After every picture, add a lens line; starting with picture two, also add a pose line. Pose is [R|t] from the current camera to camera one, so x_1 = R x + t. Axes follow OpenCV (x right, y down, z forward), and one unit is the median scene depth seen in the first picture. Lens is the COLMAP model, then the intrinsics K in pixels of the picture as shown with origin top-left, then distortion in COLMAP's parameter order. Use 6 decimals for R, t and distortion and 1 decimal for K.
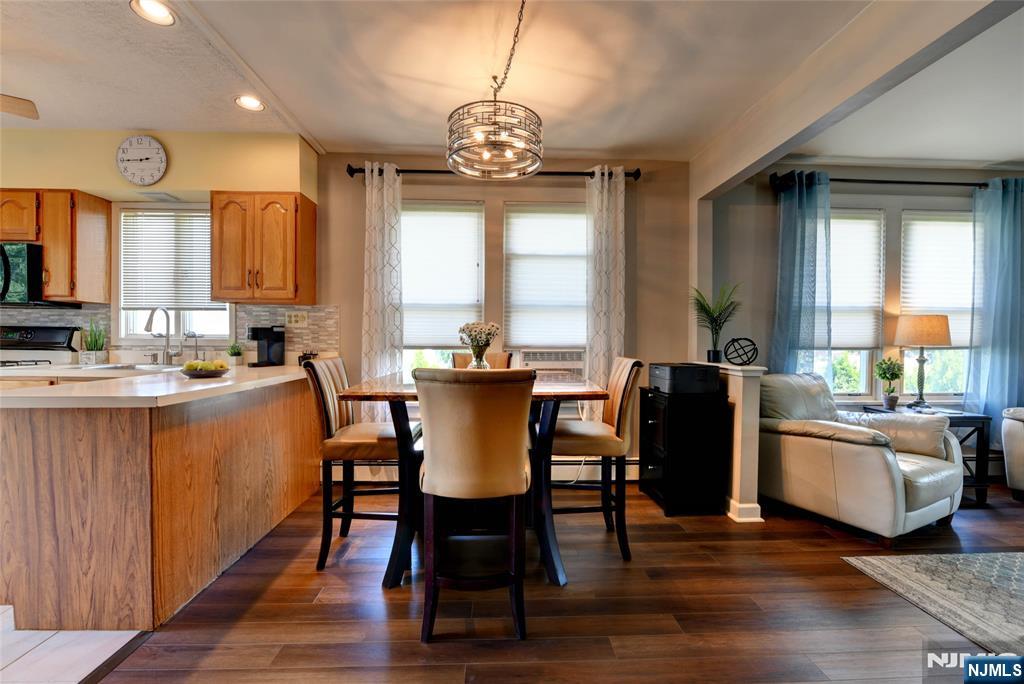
lens RADIAL K [[445.8, 0, 512.9], [0, 445.8, 346.6], [0, 0, 1]] dist [-0.008617, -0.001664]
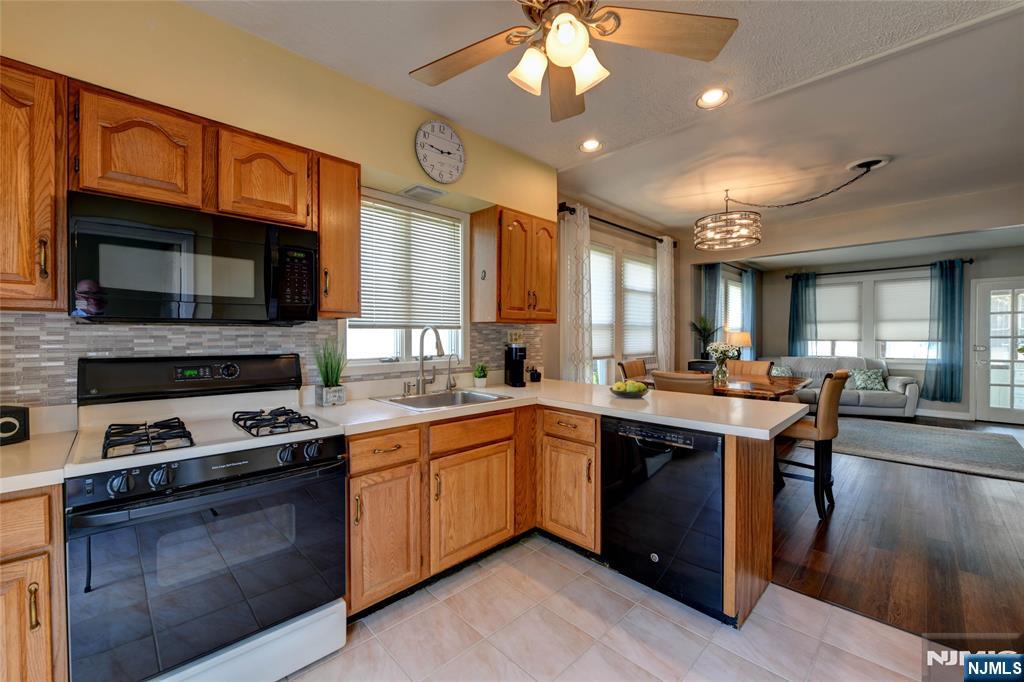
lens RADIAL K [[405.7, 0, 516.3], [0, 405.7, 341.0], [0, 0, 1]] dist [-0.007573, -0.001092]
pose [[0.739661, -0.017979, 0.672740, -1.122158], [0.018657, 0.999807, 0.006207, -0.059074], [-0.672721, 0.007960, 0.739853, 0.302741]]
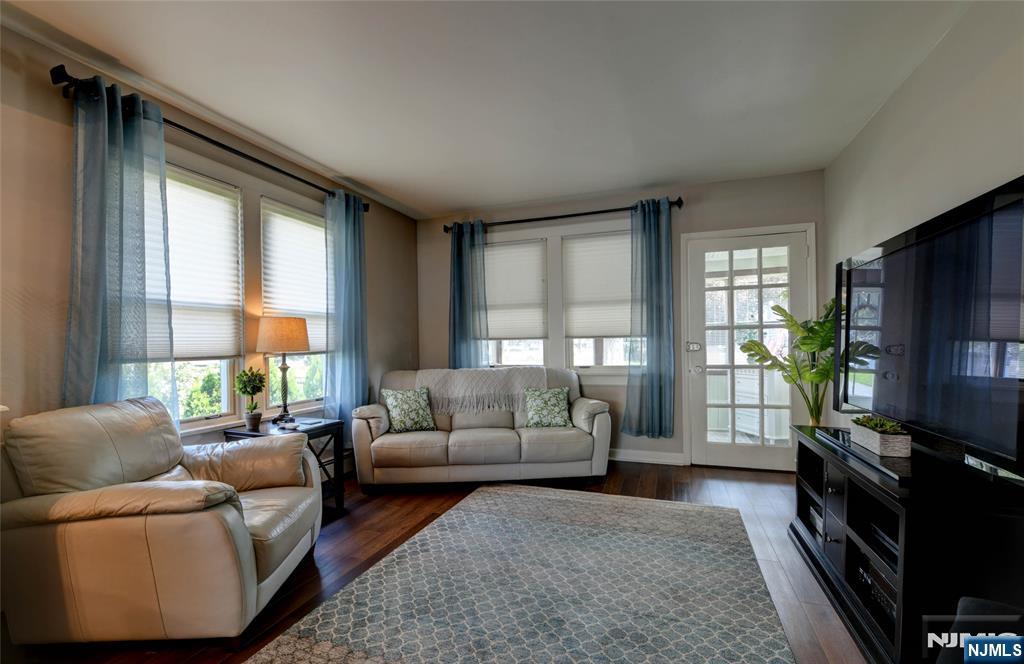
lens RADIAL K [[442.3, 0, 506.6], [0, 442.3, 346.9], [0, 0, 1]] dist [-0.007423, -0.001758]
pose [[0.388243, -0.020253, 0.921335, 0.278201], [0.033091, 0.999420, 0.008025, -0.004070], [-0.920963, 0.027372, 0.388688, 0.237623]]
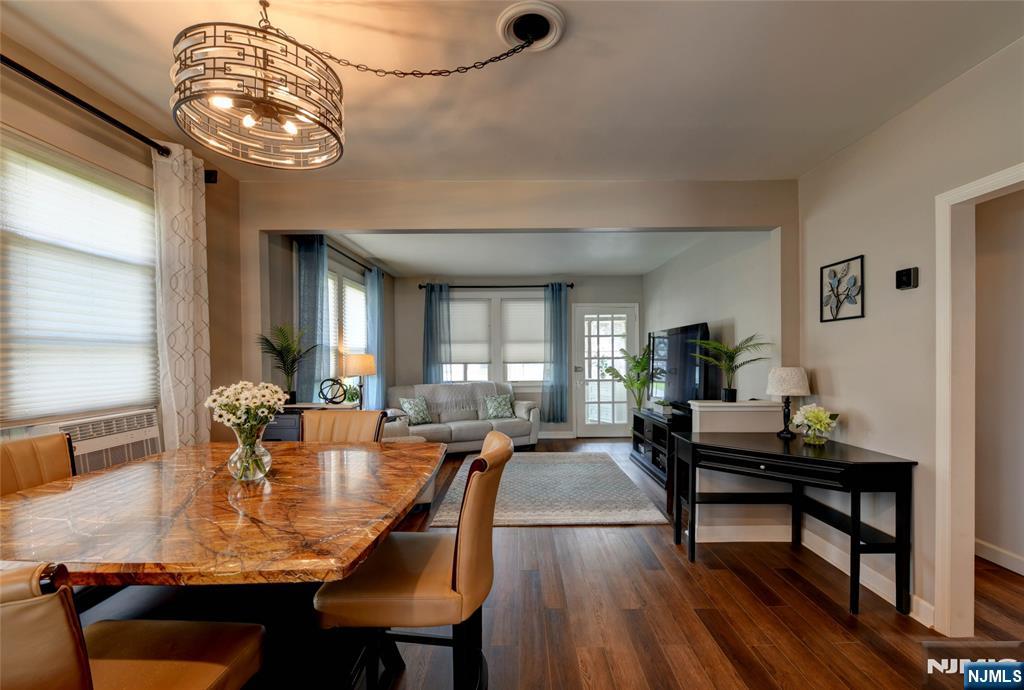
lens RADIAL K [[437.4, 0, 515.0], [0, 437.4, 359.5], [0, 0, 1]] dist [-0.004945, -0.000527]
pose [[0.046982, -0.018466, 0.998725, -0.468210], [0.024092, 0.999559, 0.017348, -0.064737], [-0.998605, 0.023247, 0.047407, 0.431817]]
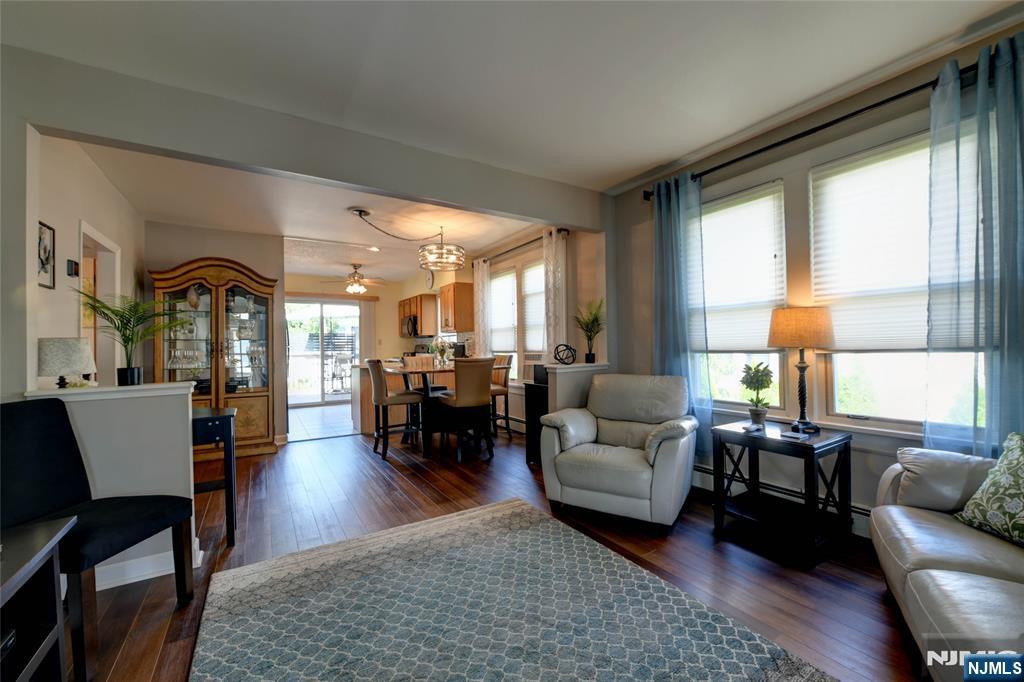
lens RADIAL K [[405.7, 0, 515.7], [0, 405.7, 342.8], [0, 0, 1]] dist [-0.007573, -0.001092]
pose [[0.503163, -0.023074, -0.863883, 1.282142], [0.005131, 0.999706, -0.023713, 0.003970], [0.864176, 0.007498, 0.503133, 0.224738]]
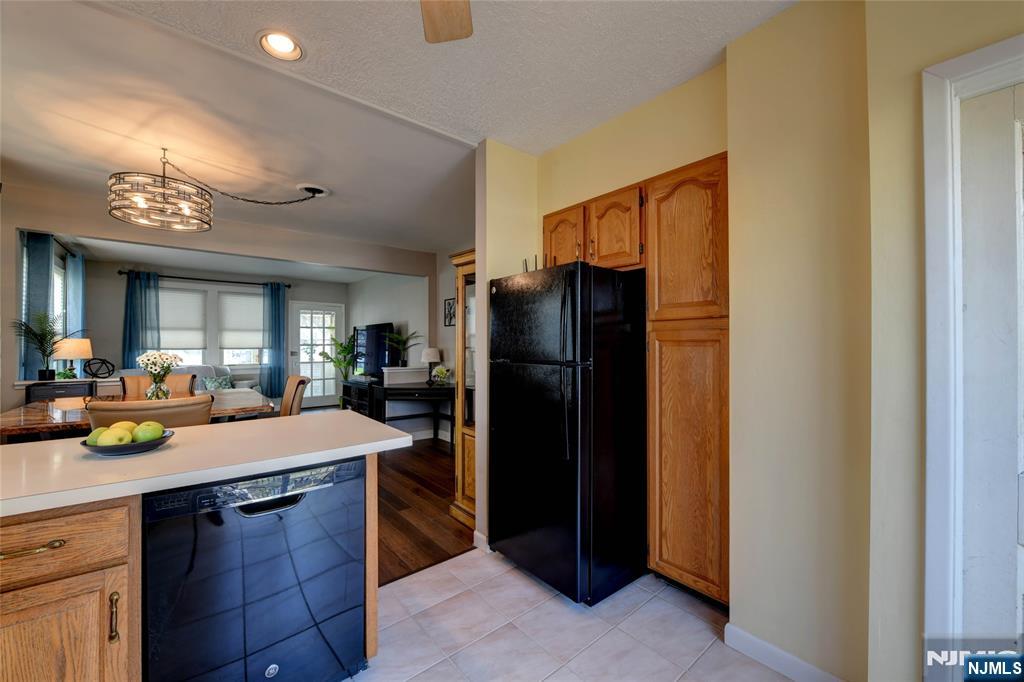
lens RADIAL K [[405.7, 0, 514.6], [0, 405.7, 341.7], [0, 0, 1]] dist [-0.007573, -0.001092]
pose [[-0.607810, -0.004110, 0.794072, -1.044247], [0.009031, 0.999886, 0.012088, -0.062766], [-0.794031, 0.014518, -0.607704, 0.640492]]
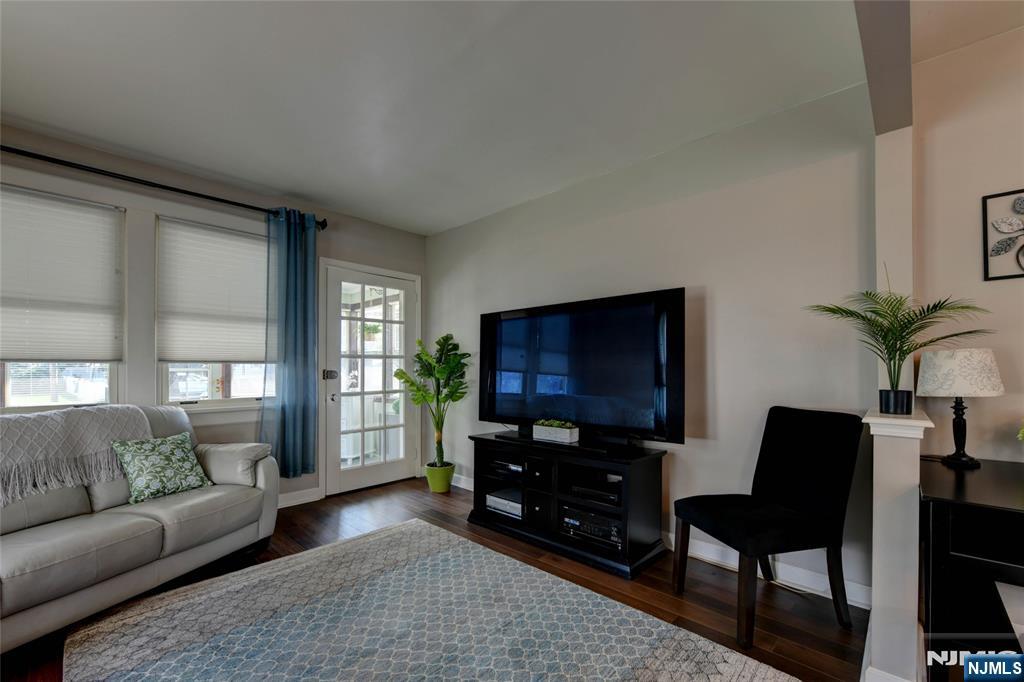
lens RADIAL K [[424.8, 0, 515.0], [0, 424.8, 363.3], [0, 0, 1]] dist [-0.009410, -0.000414]
pose [[-0.699391, -0.000260, 0.714739, 0.427547], [0.005931, 0.999963, 0.006166, -0.011816], [-0.714714, 0.008552, -0.699364, 0.665084]]
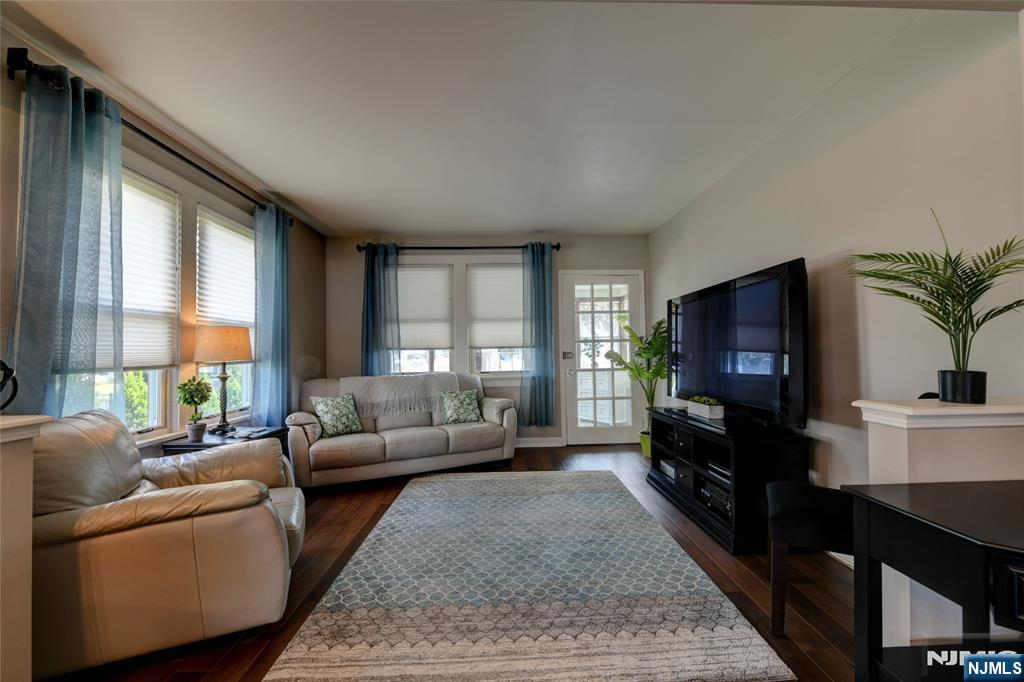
lens RADIAL K [[405.7, 0, 515.0], [0, 405.7, 340.2], [0, 0, 1]] dist [-0.007573, -0.001092]
pose [[0.012280, 0.020494, 0.999715, 0.119199], [0.032581, 0.999251, -0.020884, -0.007804], [-0.999394, 0.032828, 0.011603, 0.404713]]
